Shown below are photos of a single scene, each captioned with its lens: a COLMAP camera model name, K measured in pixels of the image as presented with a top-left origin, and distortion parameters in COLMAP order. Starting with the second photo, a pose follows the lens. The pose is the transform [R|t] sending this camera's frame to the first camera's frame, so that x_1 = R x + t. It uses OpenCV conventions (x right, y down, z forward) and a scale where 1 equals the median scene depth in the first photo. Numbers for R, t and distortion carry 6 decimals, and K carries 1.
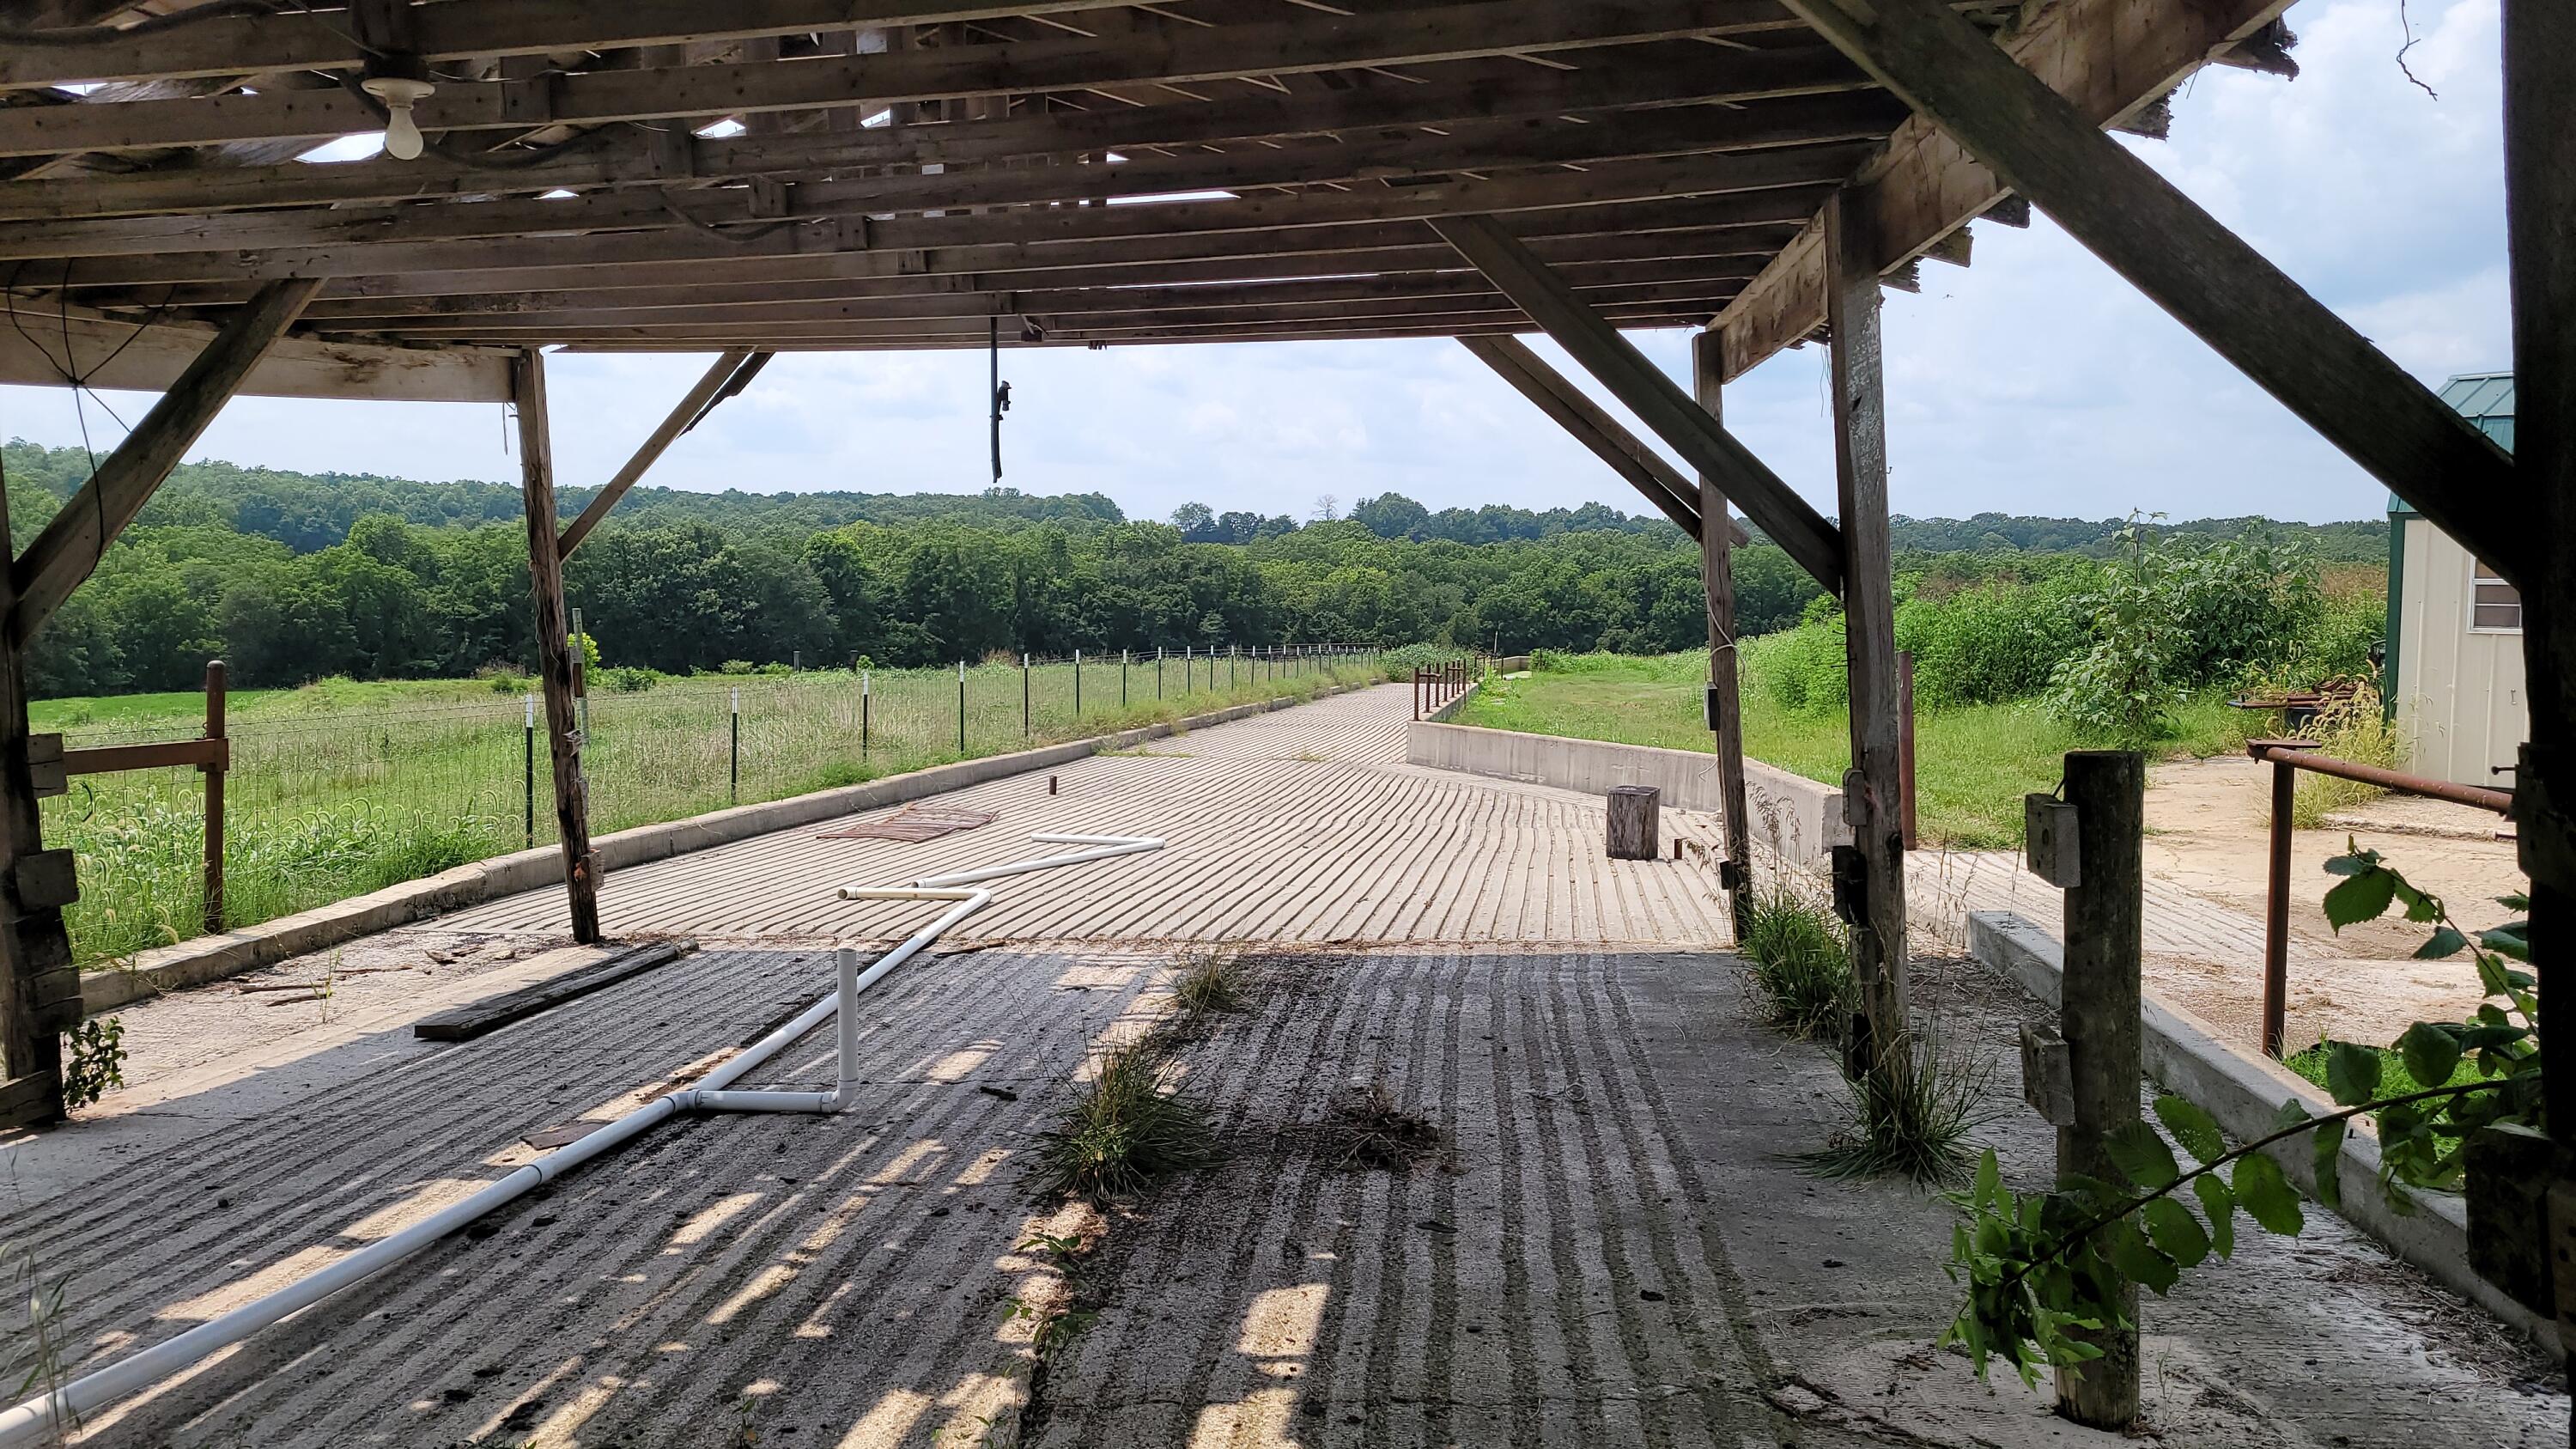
lens RADIAL K [[1956.5, 0, 1271.7], [0, 1956.5, 741.0], [0, 0, 1]] dist [0.047723, -0.011117]
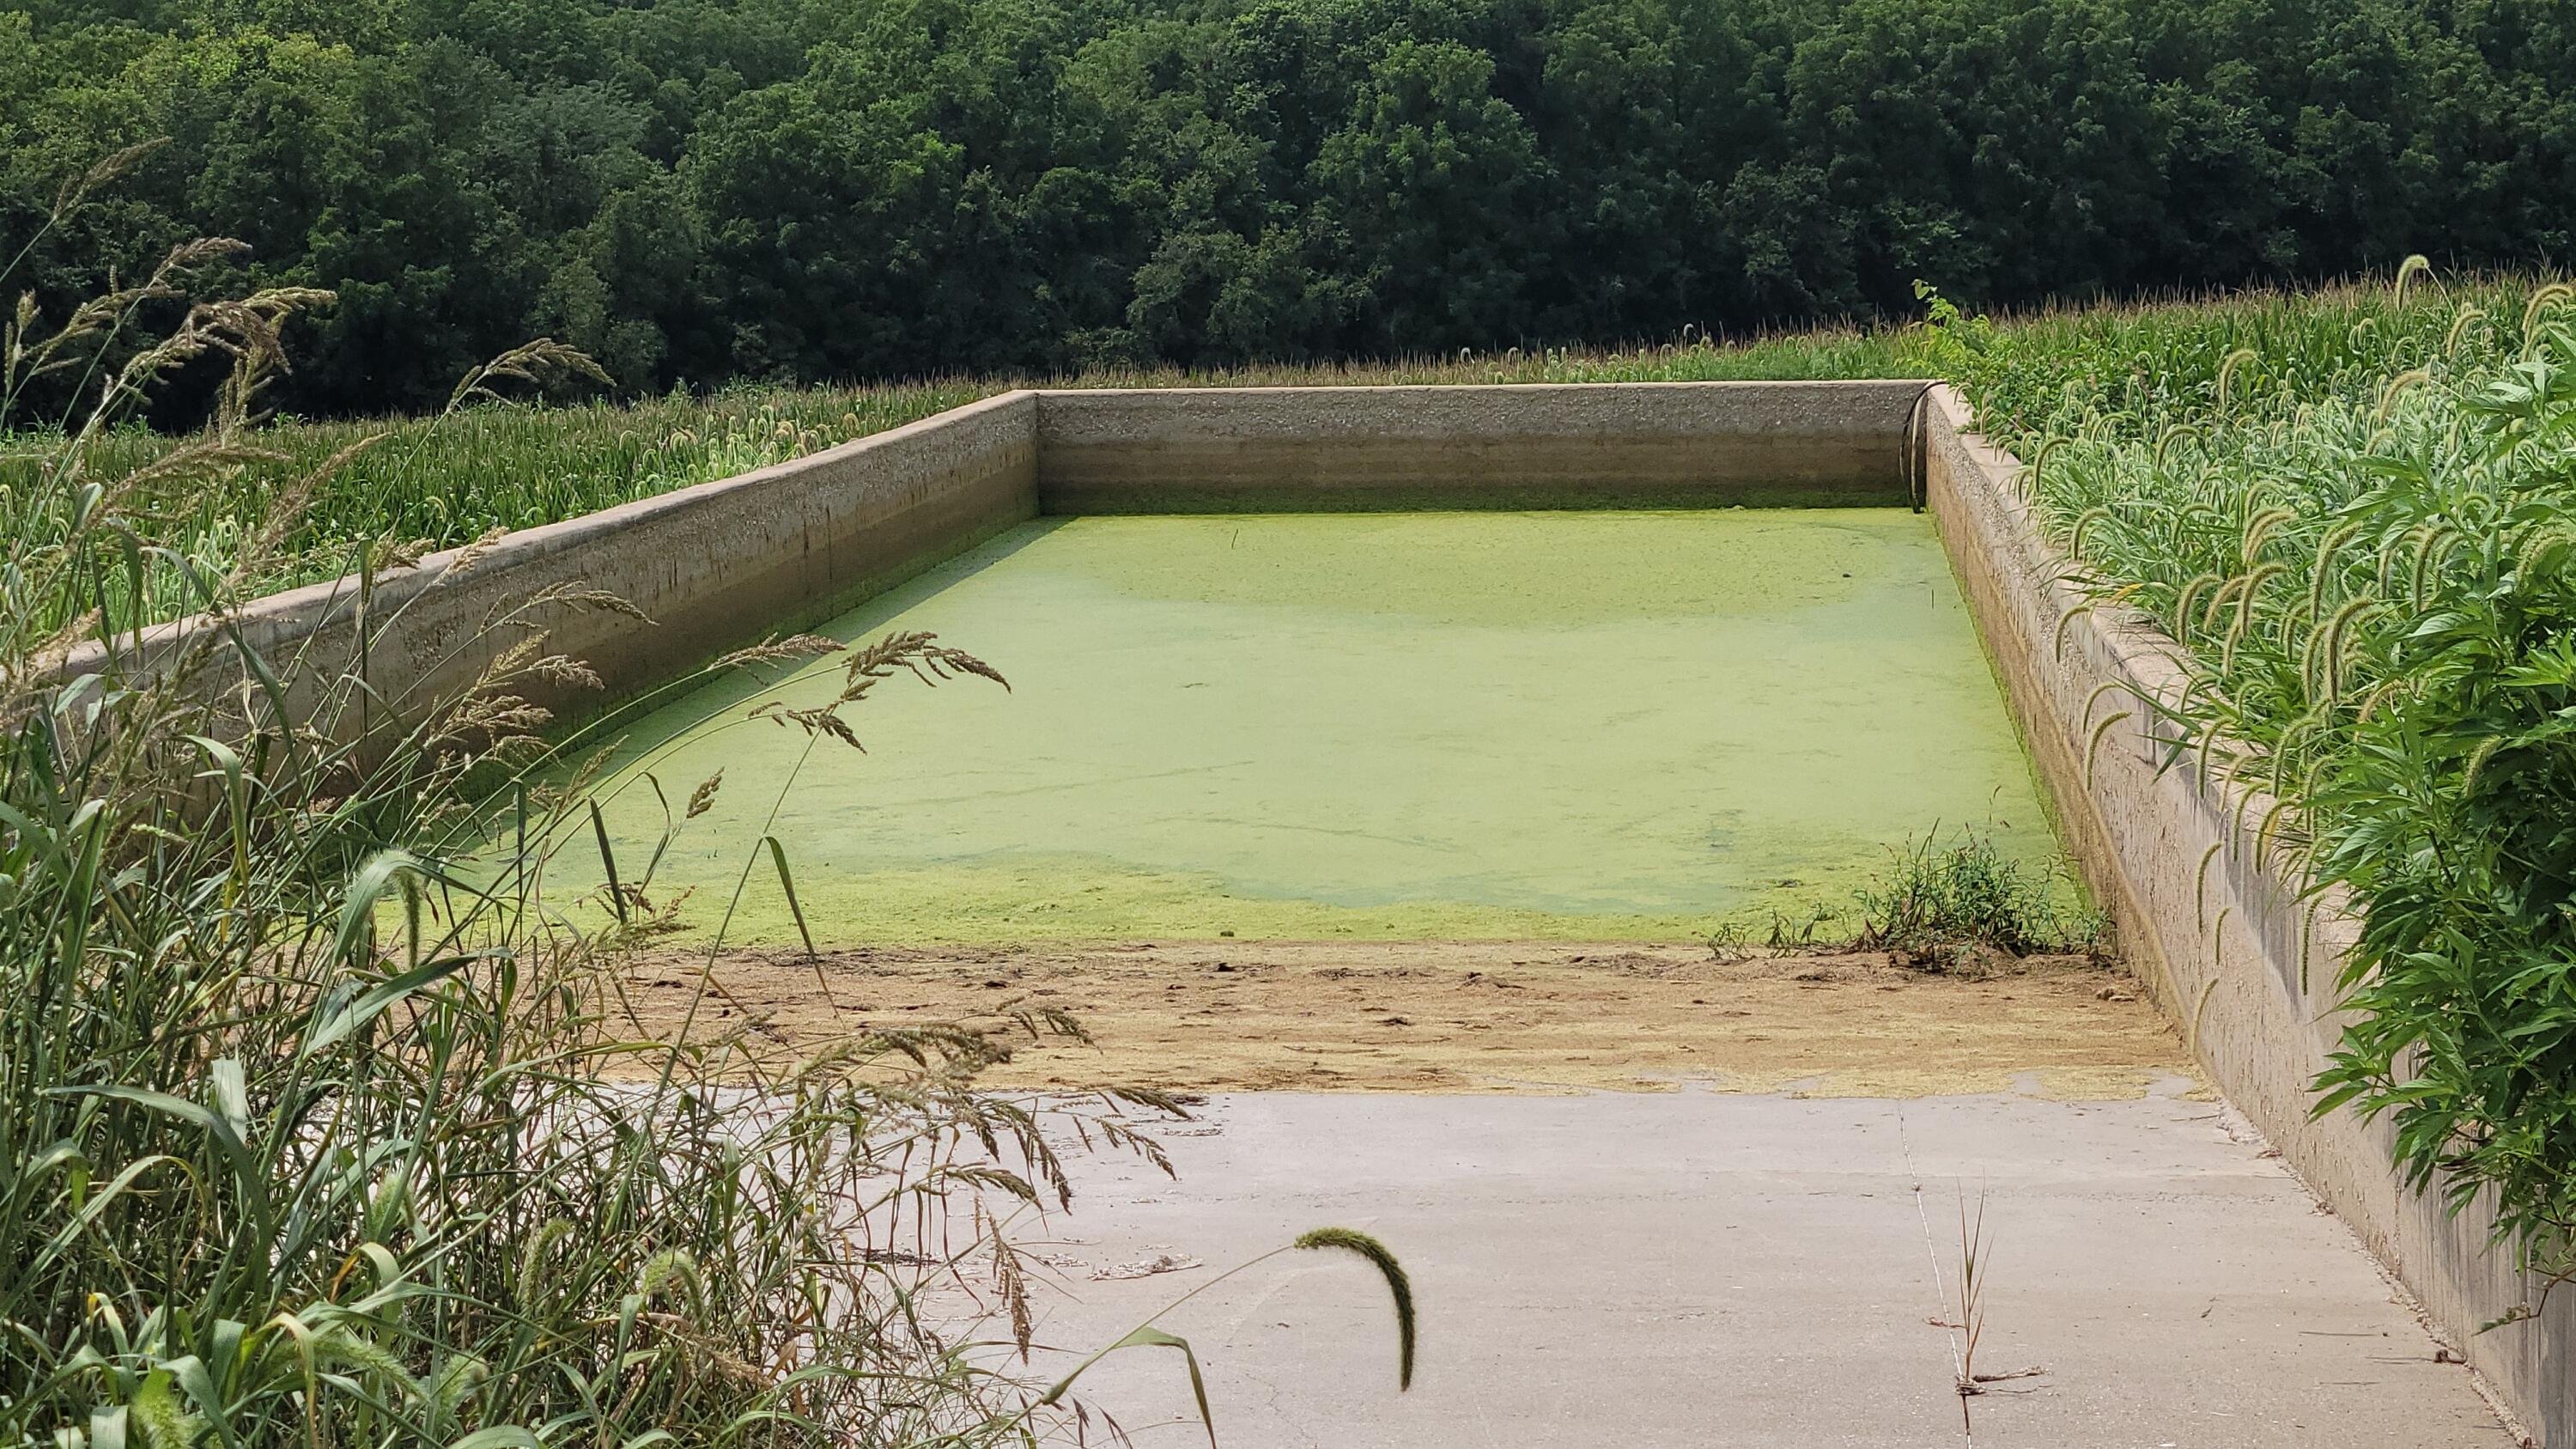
lens RADIAL K [[5148.1, 0, 1353.6], [0, 5148.1, 722.2], [0, 0, 1]] dist [0.121758, -0.169540]
pose [[0.973491, -0.056663, 0.221594, 0.030504], [0.049661, 0.998079, 0.037047, -0.013634], [-0.223267, -0.025060, 0.974435, 0.277848]]
